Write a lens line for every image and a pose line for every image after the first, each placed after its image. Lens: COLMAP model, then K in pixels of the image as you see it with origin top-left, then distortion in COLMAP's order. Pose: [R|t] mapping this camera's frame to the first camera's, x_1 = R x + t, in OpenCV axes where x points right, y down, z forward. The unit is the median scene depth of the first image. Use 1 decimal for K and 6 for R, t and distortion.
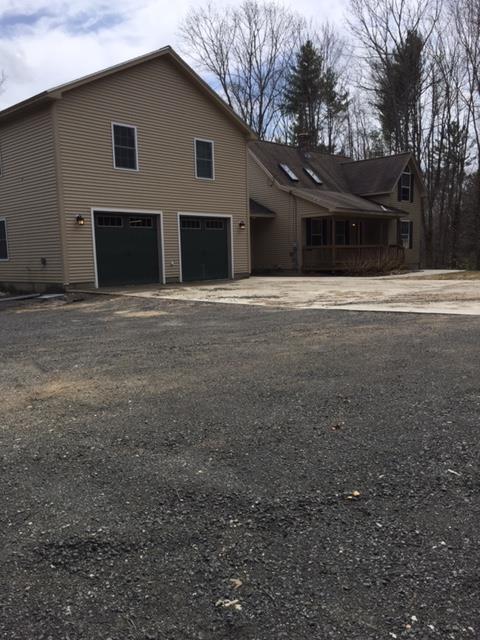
lens RADIAL K [[549.6, 0, 239.2], [0, 549.6, 321.9], [0, 0, 1]] dist [0.000697, -0.013405]
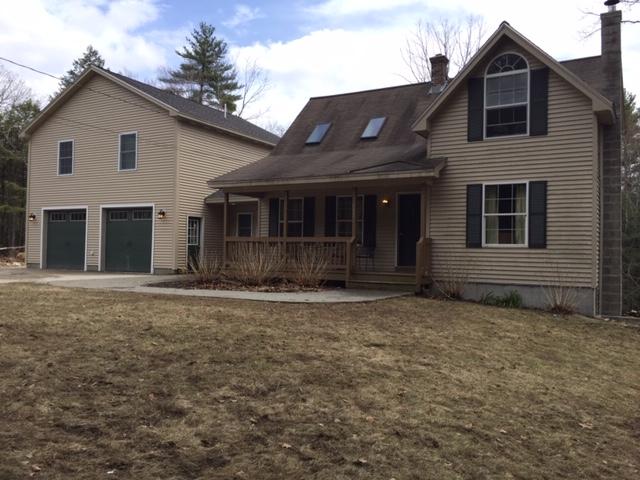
lens RADIAL K [[549.6, 0, 319.6], [0, 549.6, 237.0], [0, 0, 1]] dist [0.000697, -0.013405]
pose [[0.246327, 0.009193, -0.969143, 1.040709], [-0.134500, 0.990603, -0.024789, -0.170303], [0.959809, 0.136456, 0.245249, 1.160749]]
